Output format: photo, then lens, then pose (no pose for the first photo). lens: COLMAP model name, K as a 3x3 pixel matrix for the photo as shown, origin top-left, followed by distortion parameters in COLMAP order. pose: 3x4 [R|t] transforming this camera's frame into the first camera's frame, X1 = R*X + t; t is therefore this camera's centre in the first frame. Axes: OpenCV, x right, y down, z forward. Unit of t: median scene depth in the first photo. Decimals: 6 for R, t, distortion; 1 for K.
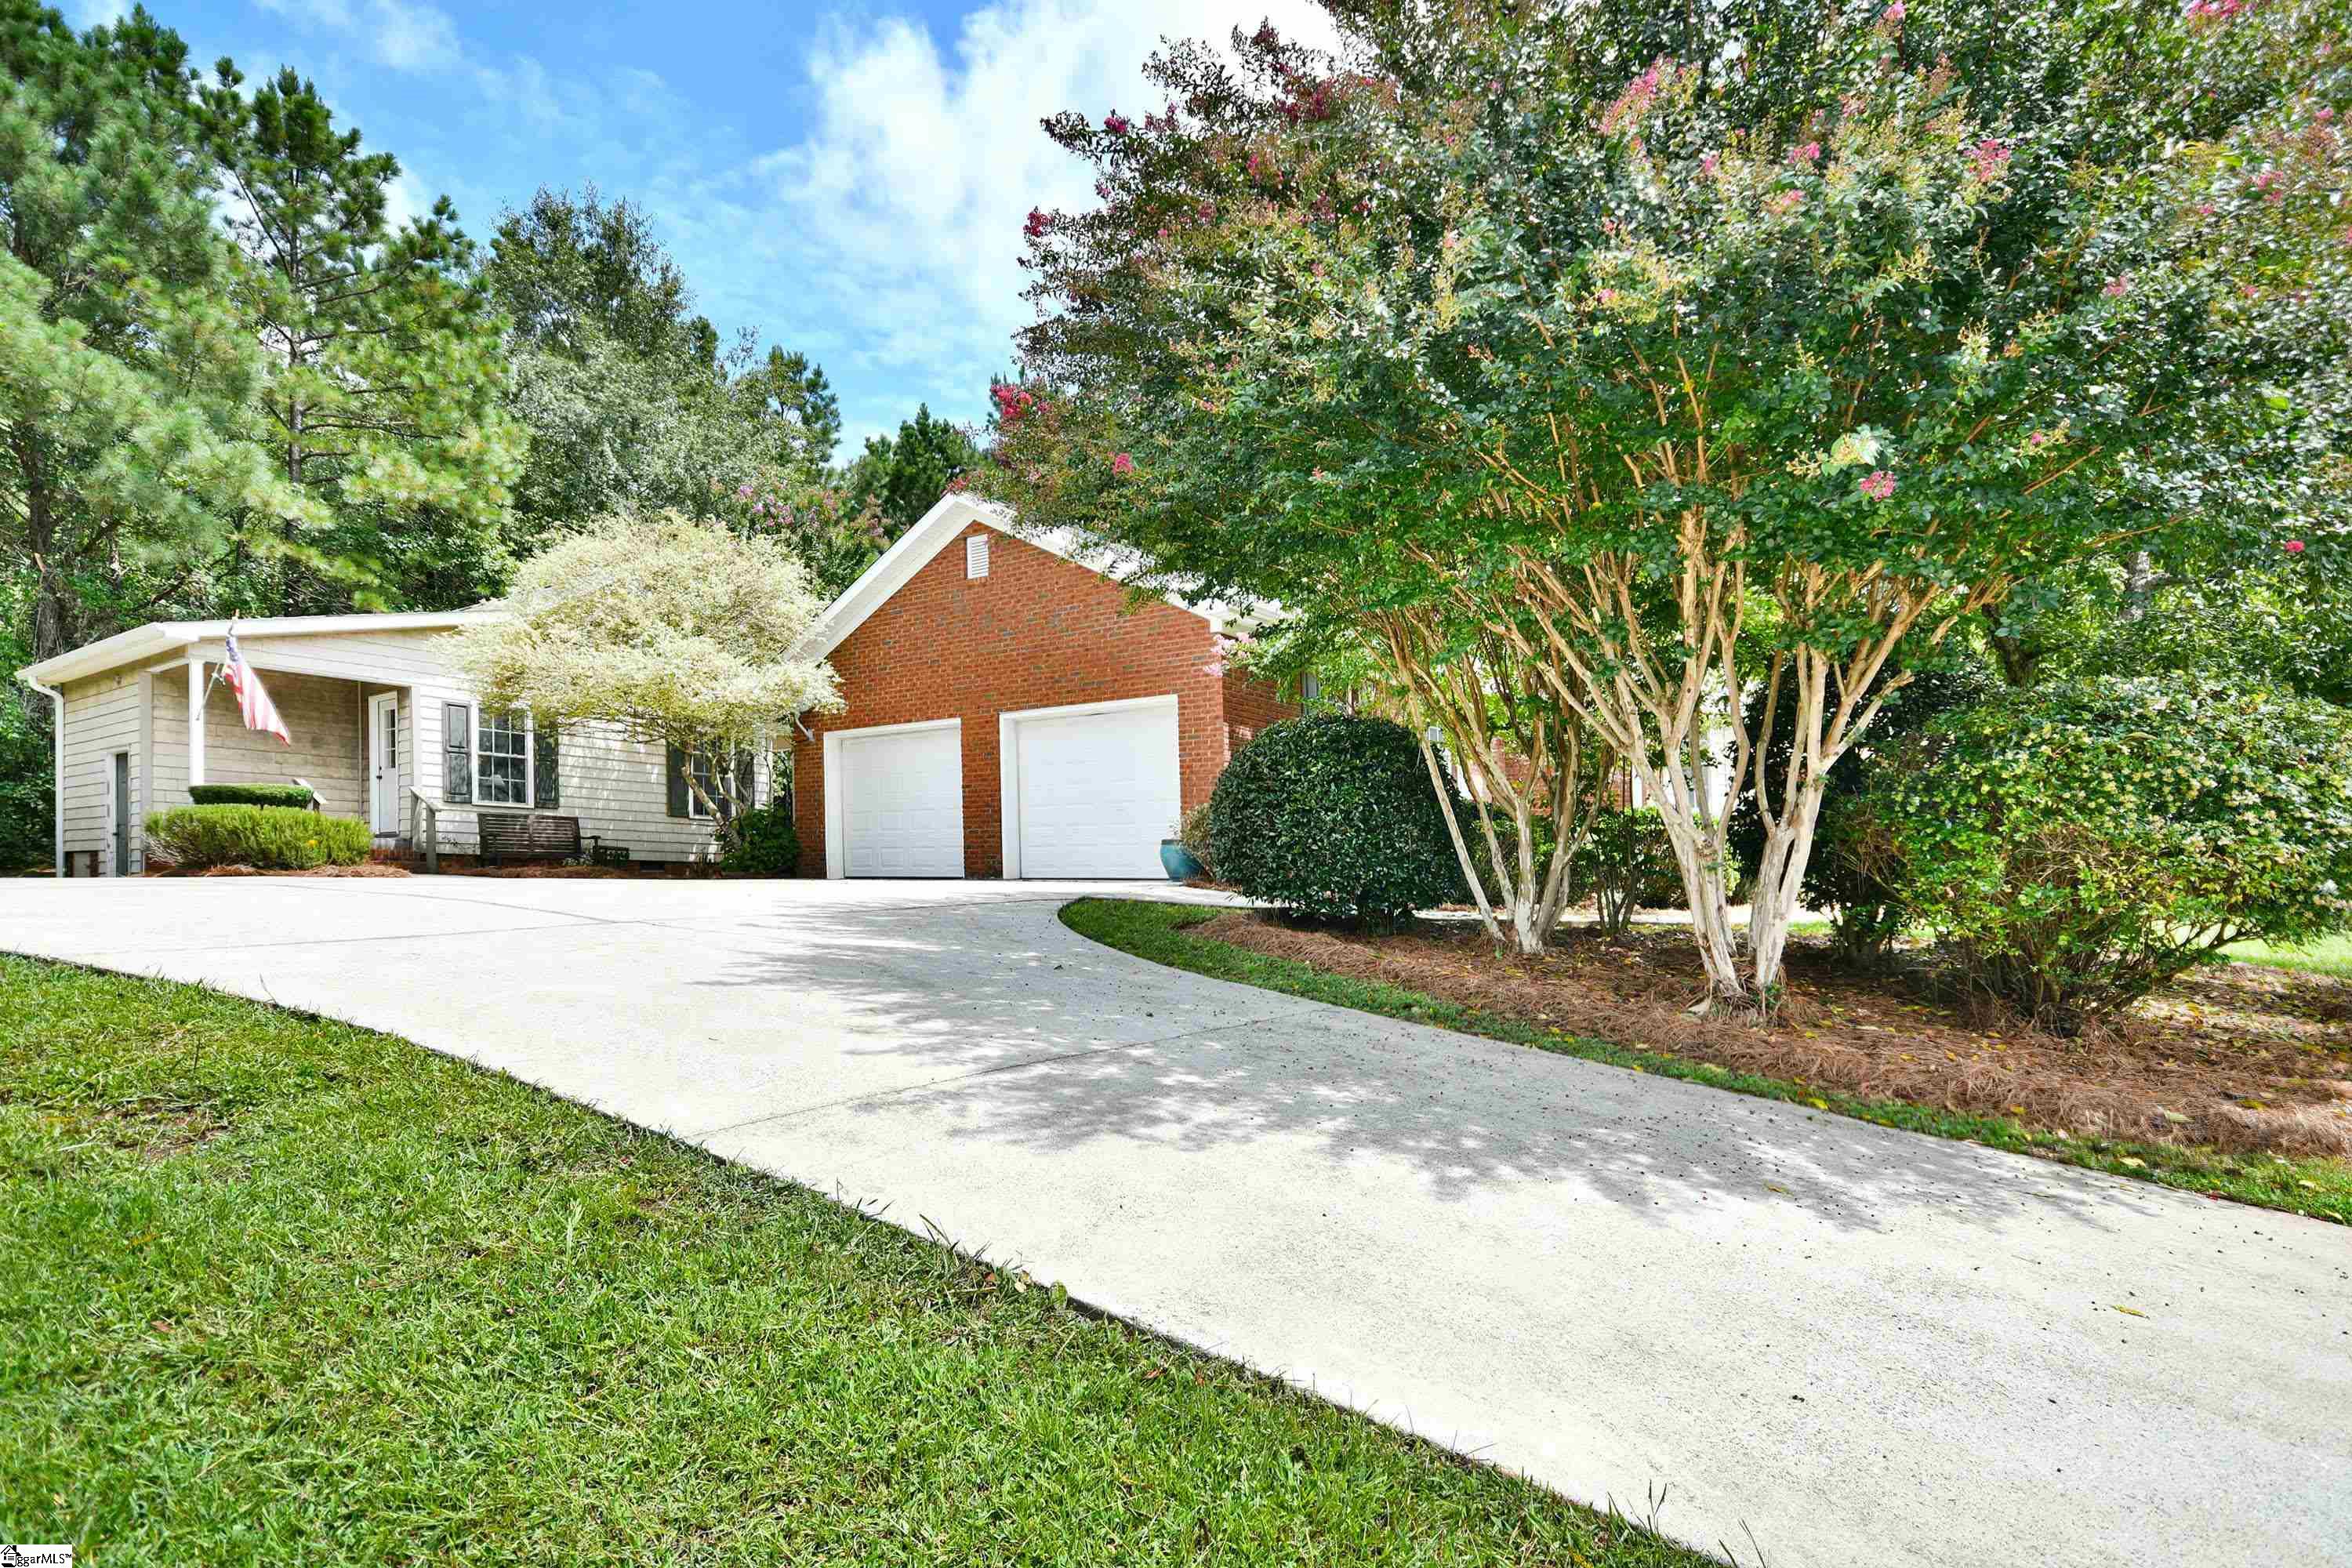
lens RADIAL K [[1009.4, 0, 1178.9], [0, 1009.4, 849.6], [0, 0, 1]] dist [0.010150, -0.001022]
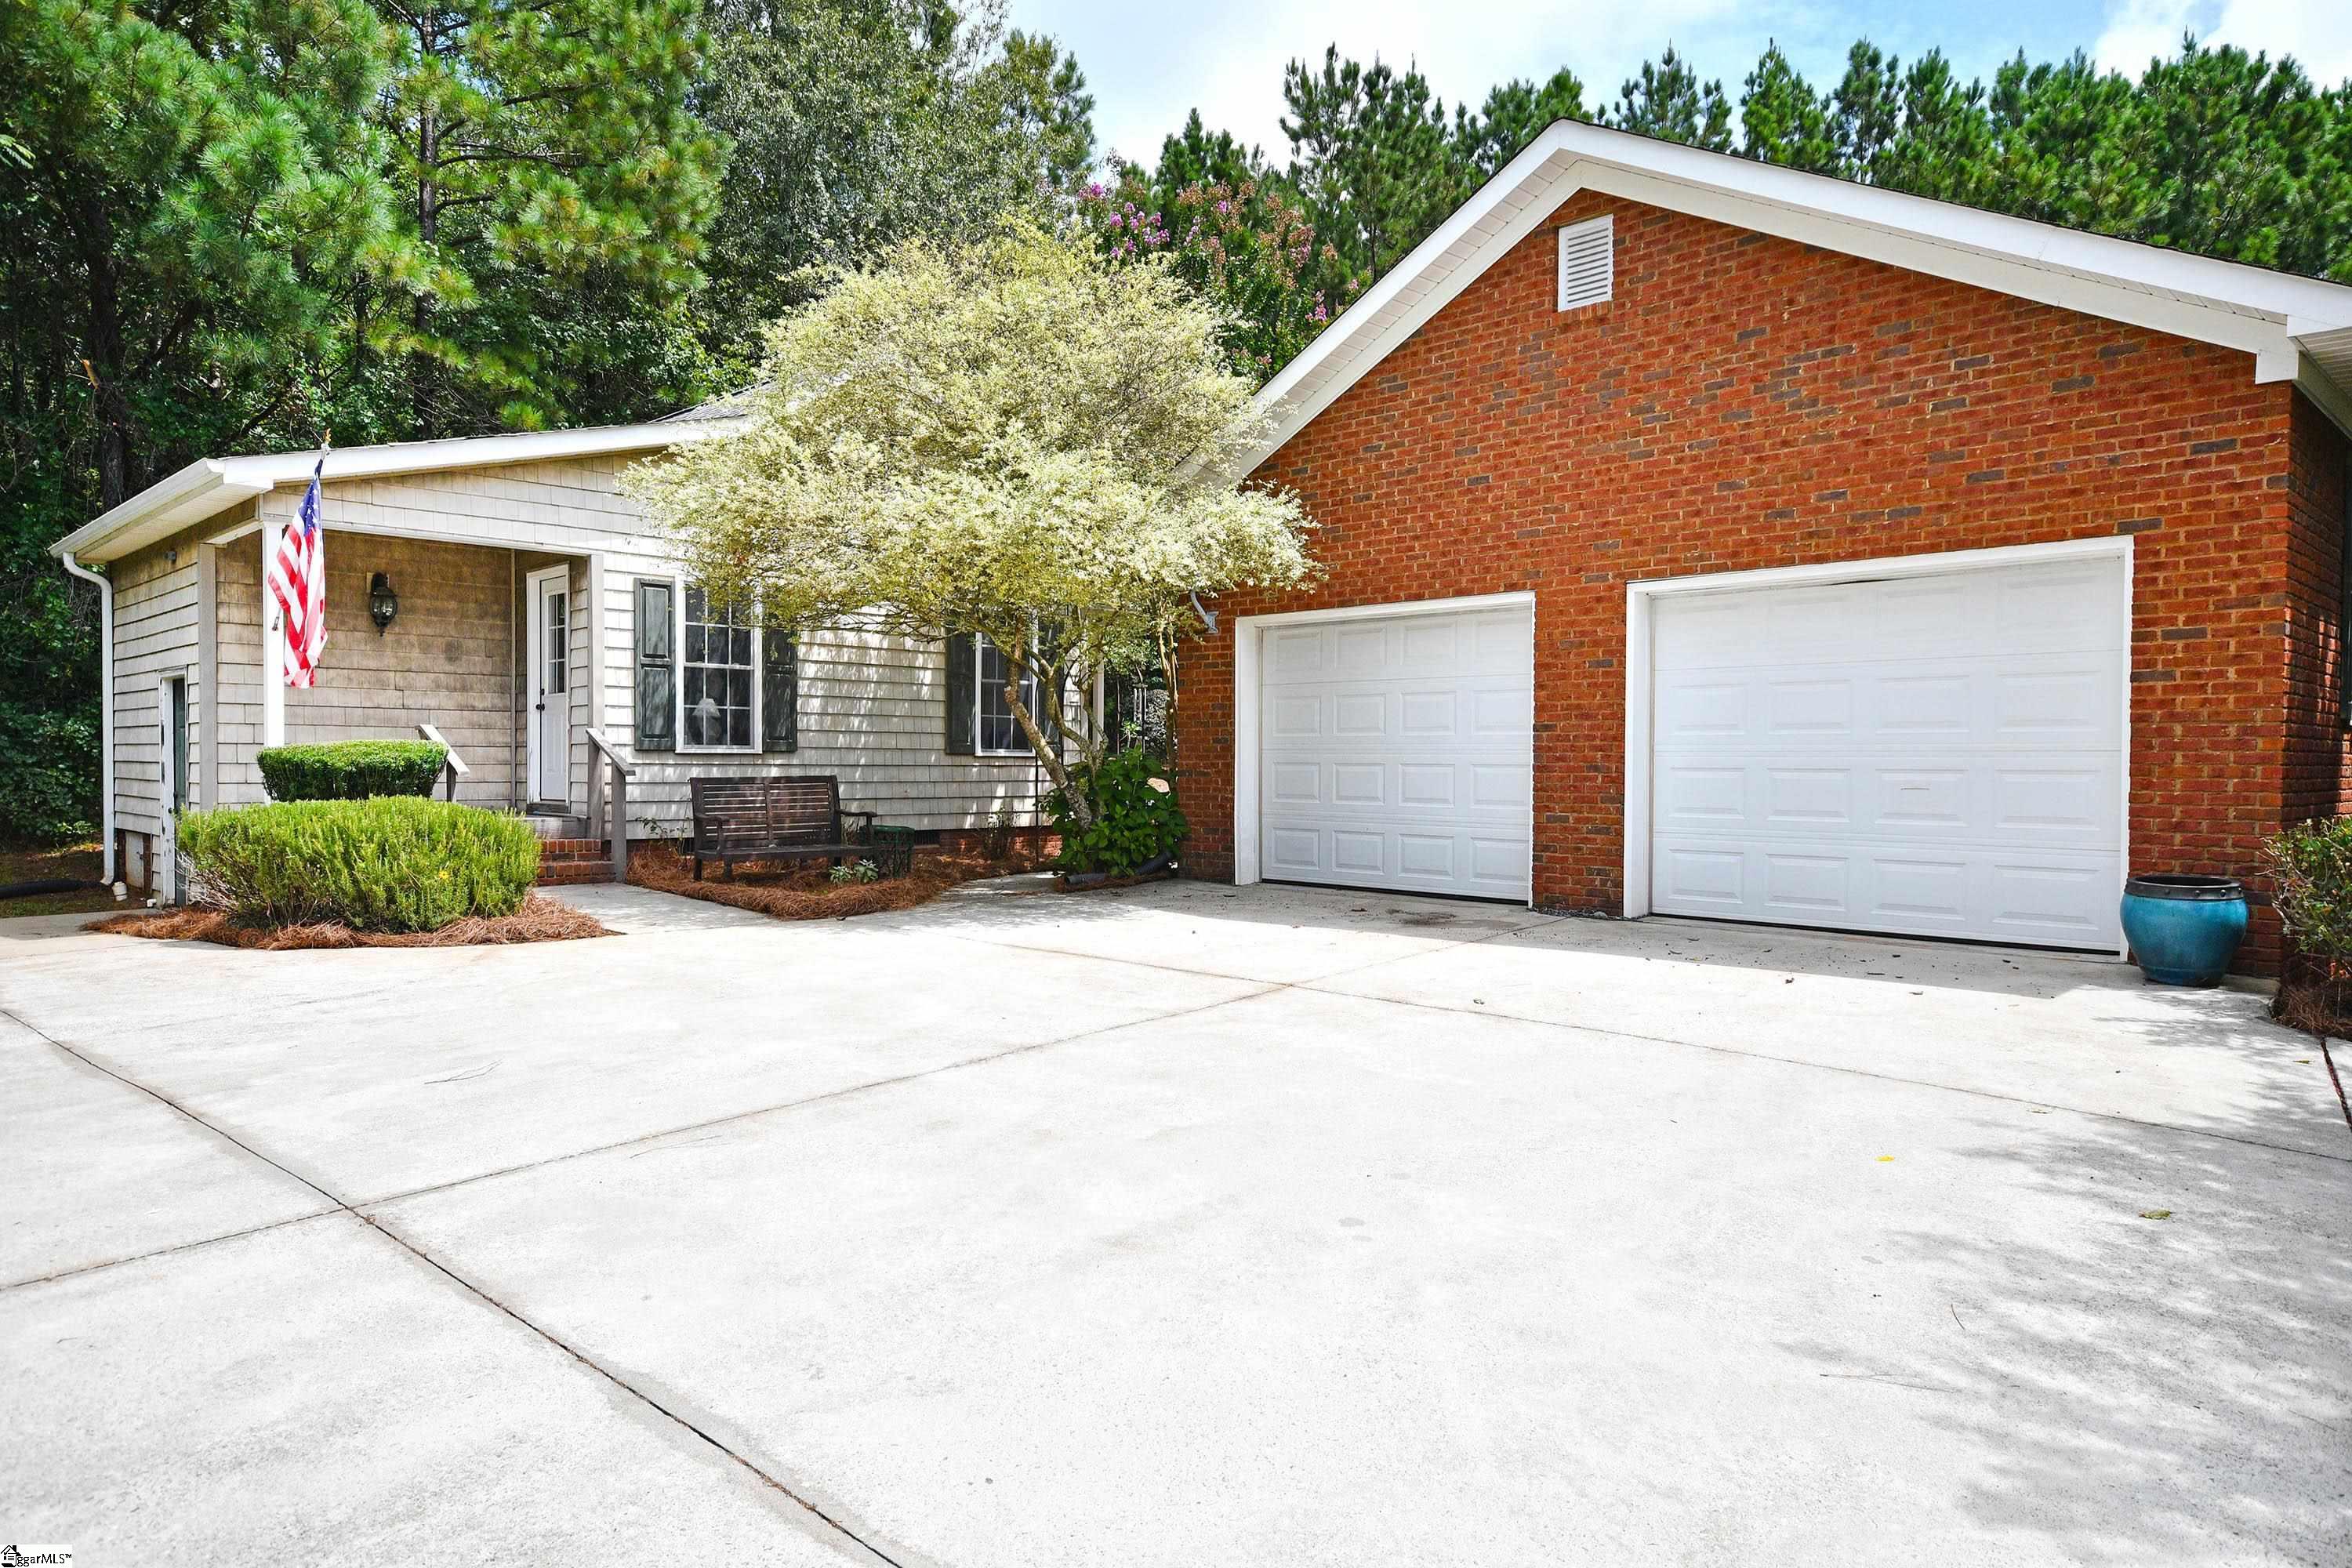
lens RADIAL K [[1476.1, 0, 1177.9], [0, 1476.1, 782.5], [0, 0, 1]] dist [0.007964, 0.008906]
pose [[0.968978, 0.017461, -0.246530, -0.196693], [-0.012191, 0.999664, 0.022889, -0.048485], [0.246846, -0.019174, 0.968865, 0.233824]]
